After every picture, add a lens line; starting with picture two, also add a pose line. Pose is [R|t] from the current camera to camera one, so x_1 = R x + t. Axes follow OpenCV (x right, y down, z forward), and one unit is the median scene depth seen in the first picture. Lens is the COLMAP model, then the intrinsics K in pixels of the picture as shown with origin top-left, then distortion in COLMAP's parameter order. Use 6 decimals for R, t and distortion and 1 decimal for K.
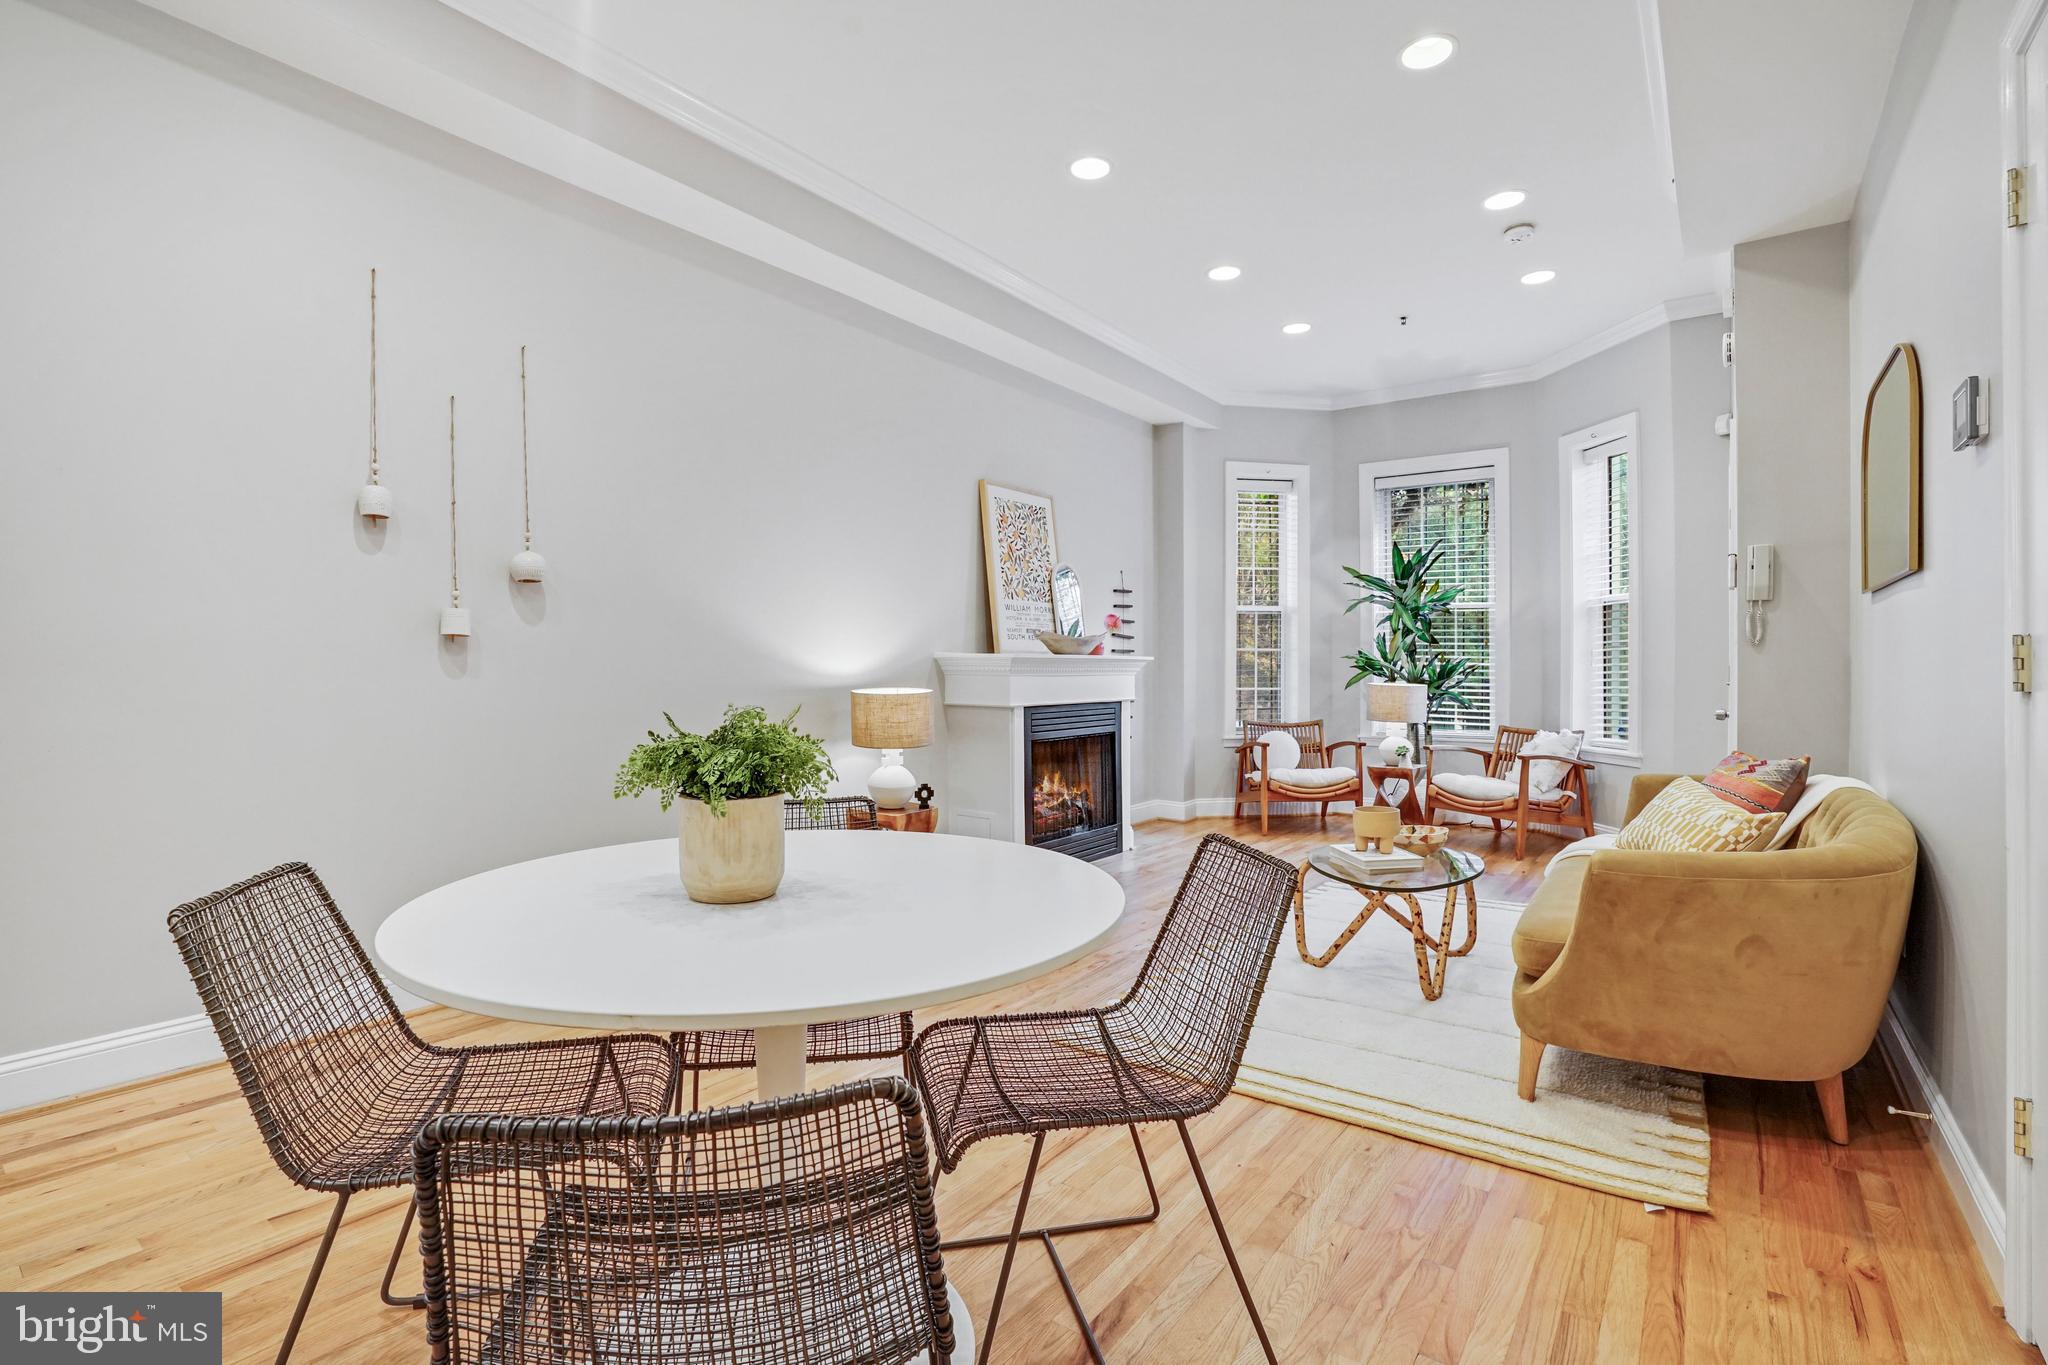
lens RADIAL K [[951.8, 0, 1018.3], [0, 951.8, 672.9], [0, 0, 1]] dist [-0.046268, 0.011150]
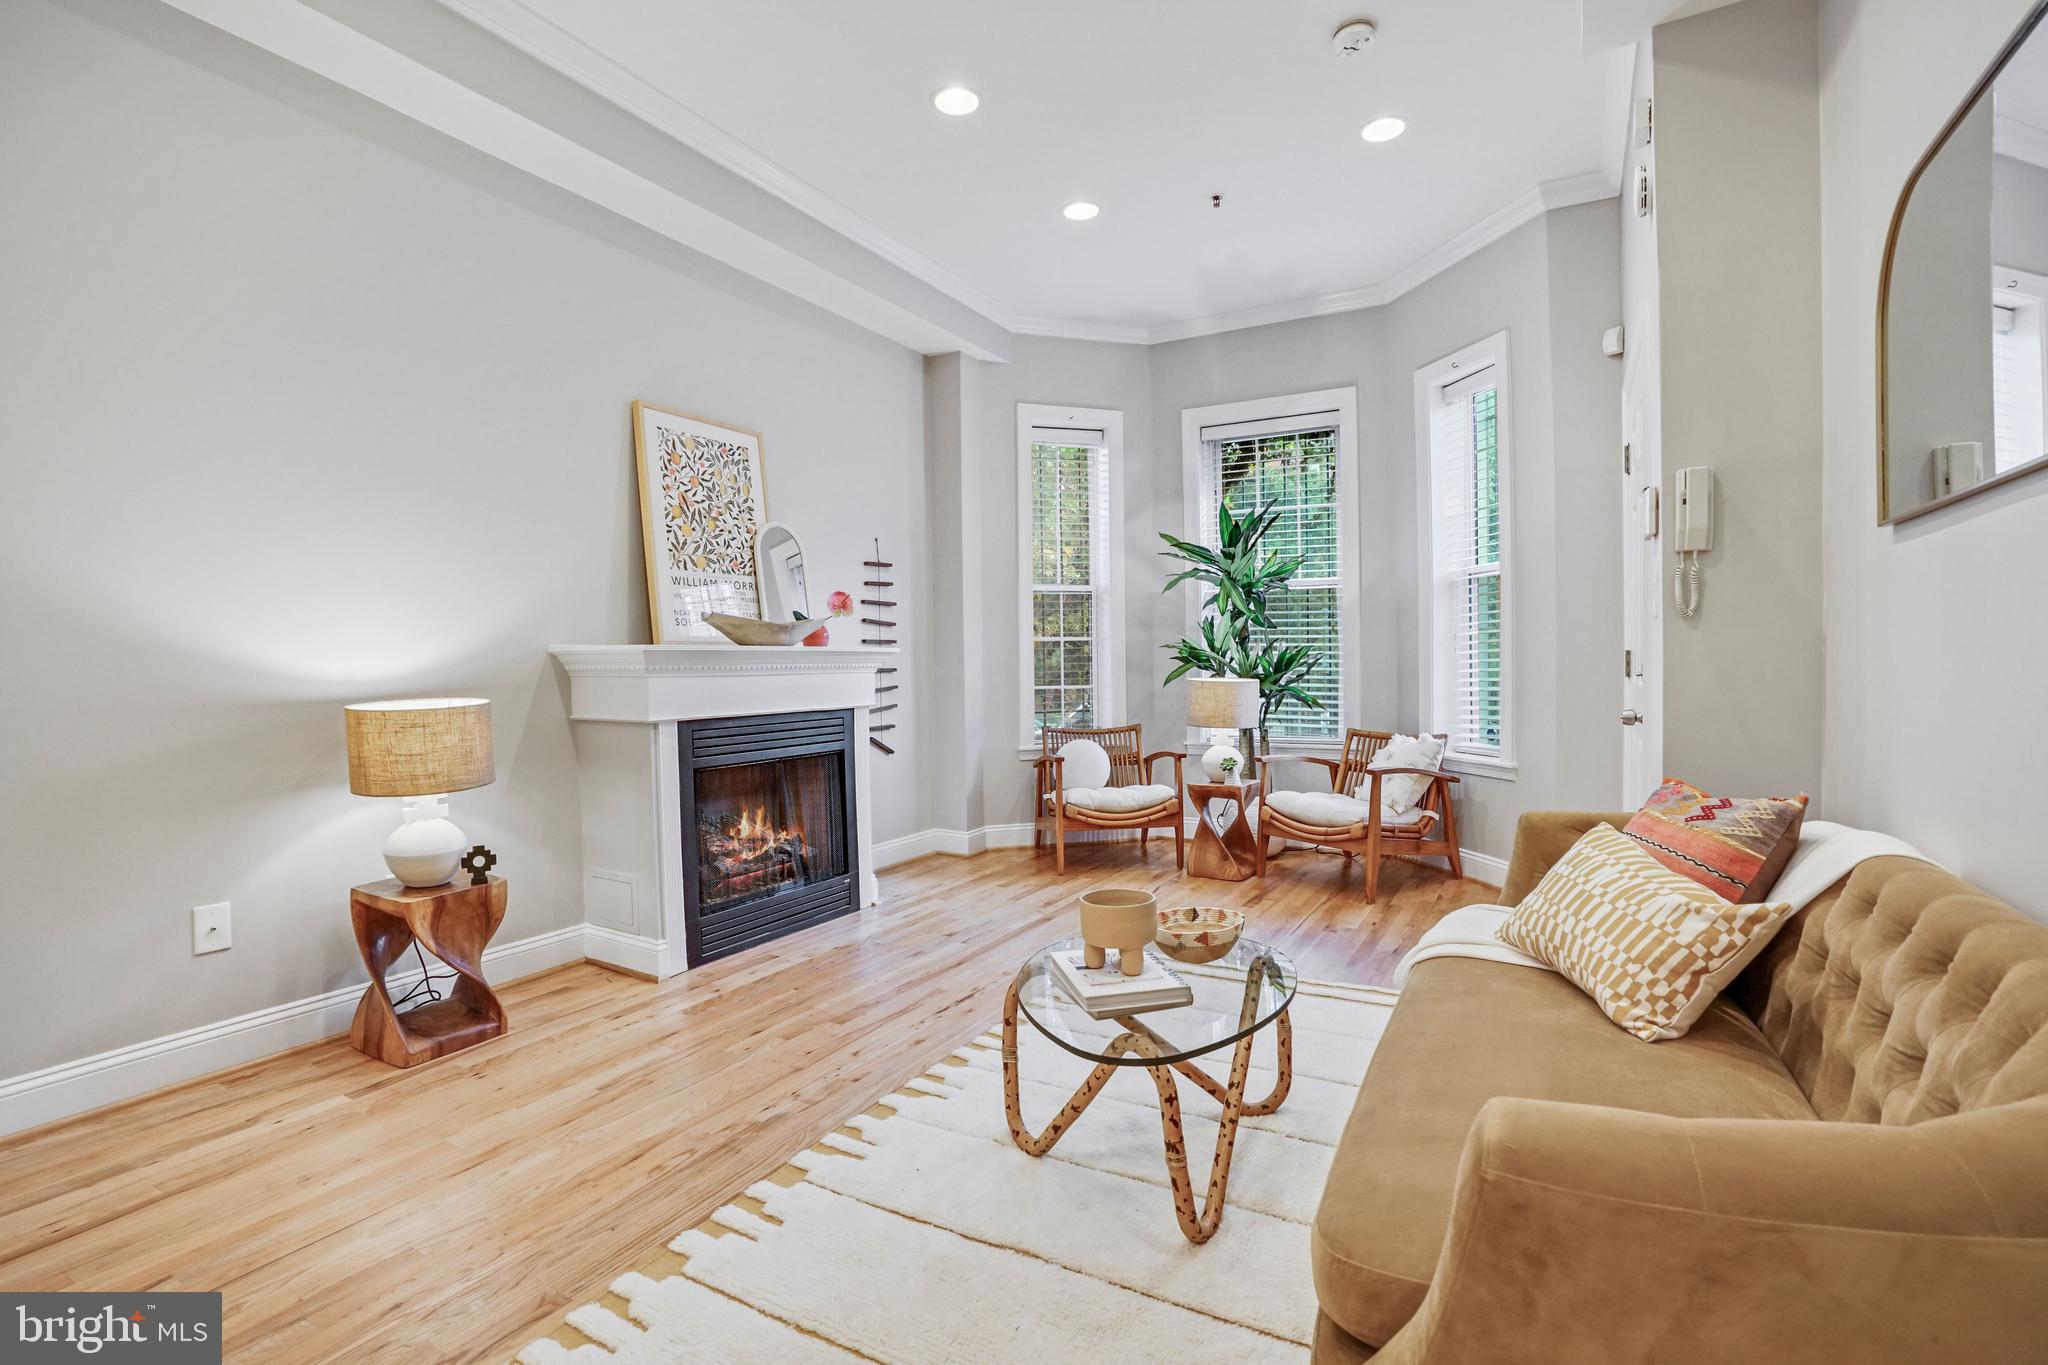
lens RADIAL K [[951.8, 0, 1015.9], [0, 951.8, 679.0], [0, 0, 1]] dist [-0.046268, 0.011150]
pose [[0.992997, -0.014848, 0.117202, 0.149375], [0.013638, 0.999845, 0.011116, 0.000399], [-0.117349, -0.009440, 0.993046, 0.252660]]
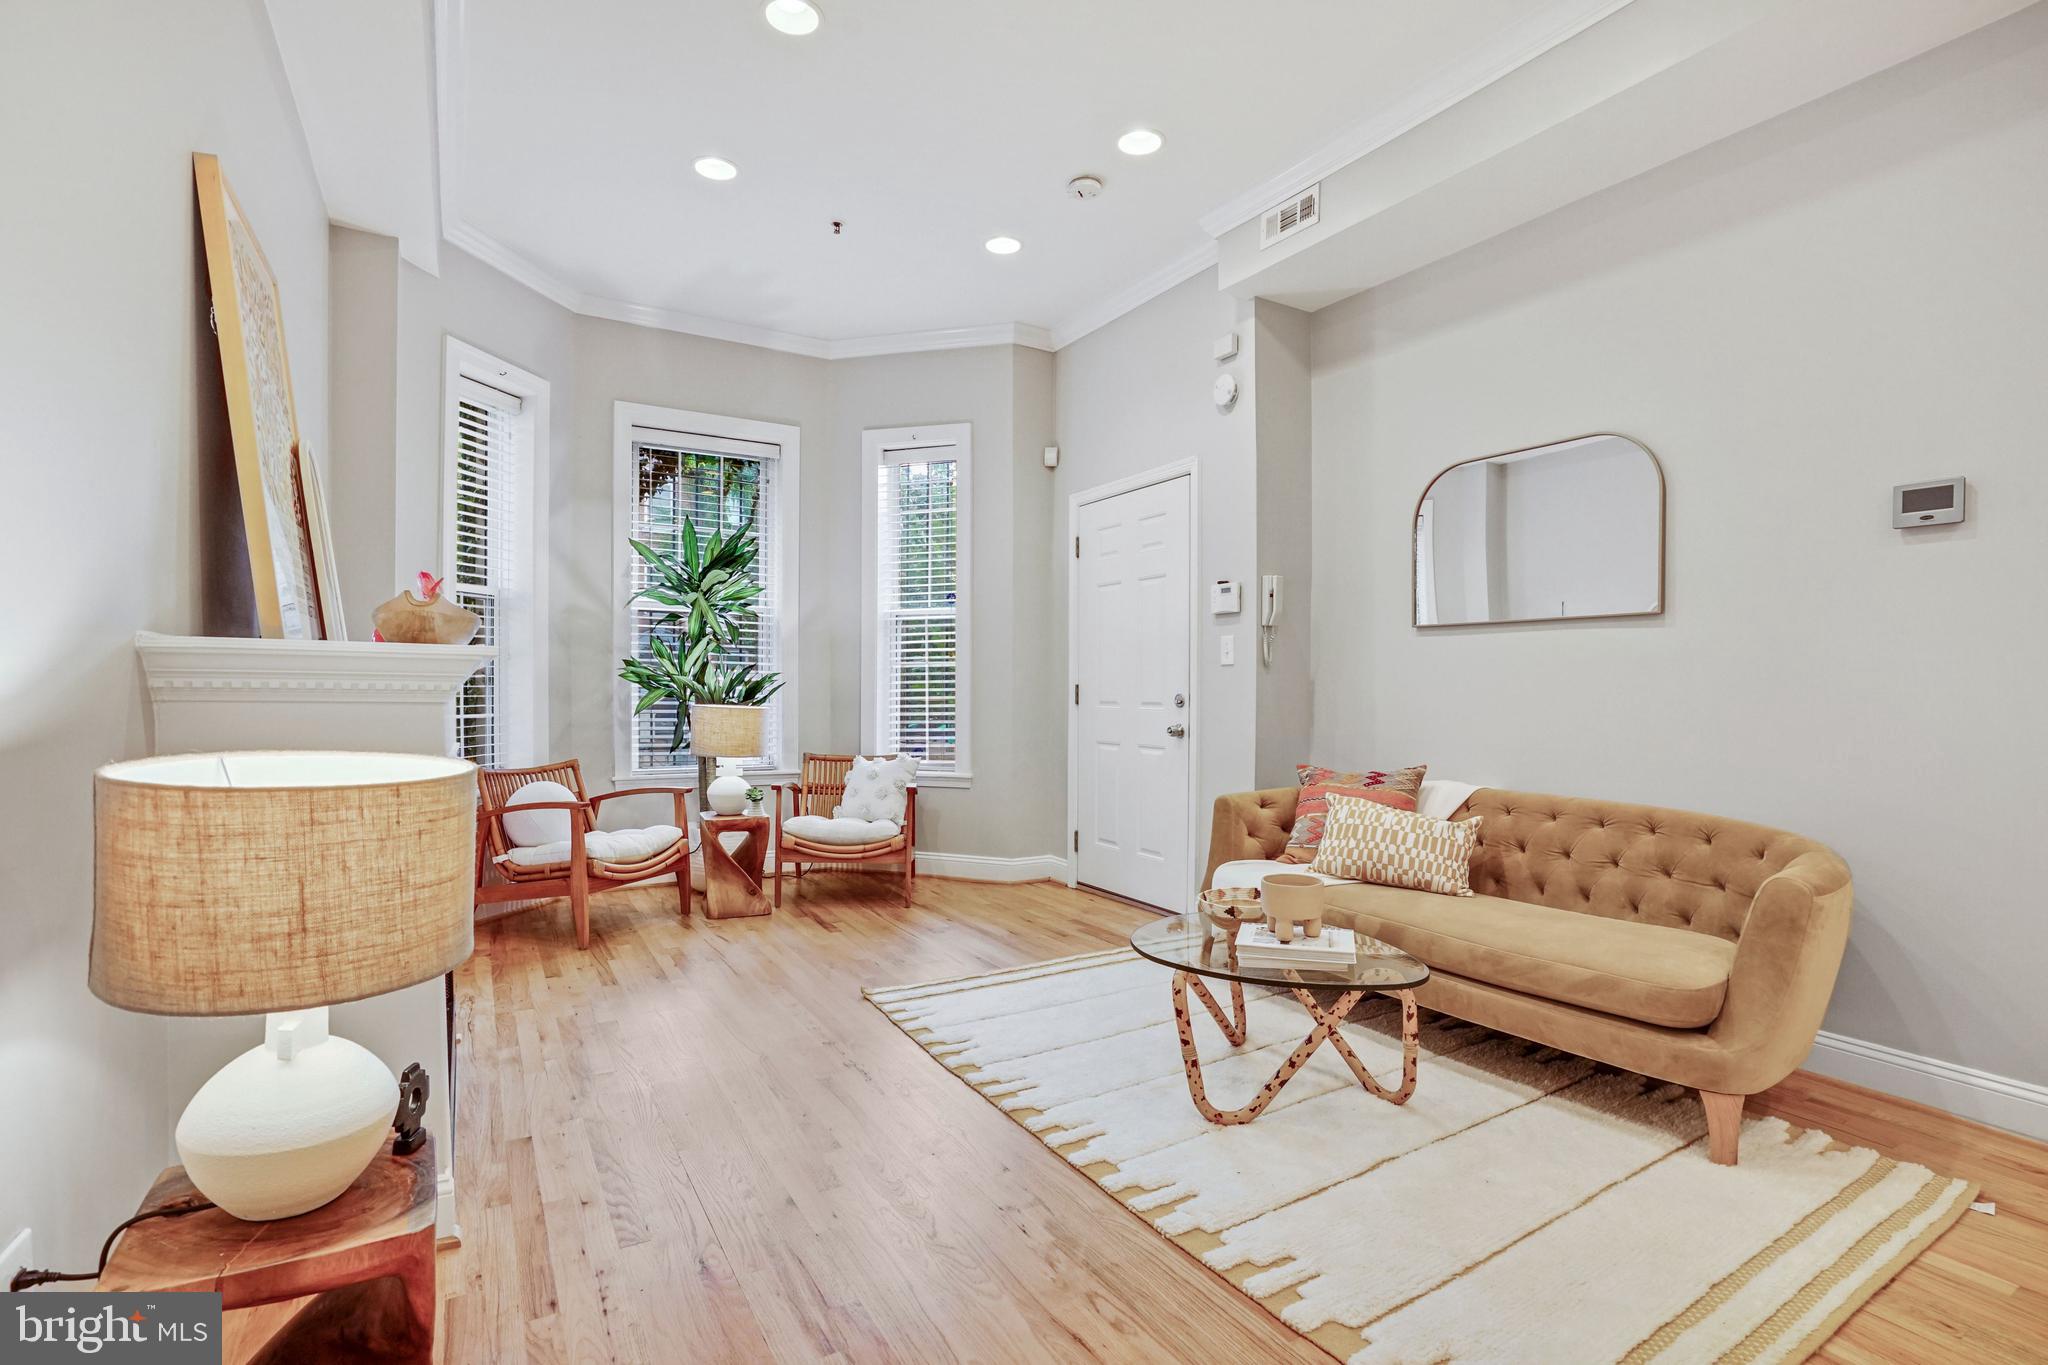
lens RADIAL K [[951.8, 0, 1028.7], [0, 951.8, 696.8], [0, 0, 1]] dist [-0.046268, 0.011150]
pose [[0.379839, -0.008324, 0.925015, -0.229110], [0.000297, 0.999961, 0.008876, -0.002616], [-0.925053, -0.003097, 0.379827, 0.549590]]
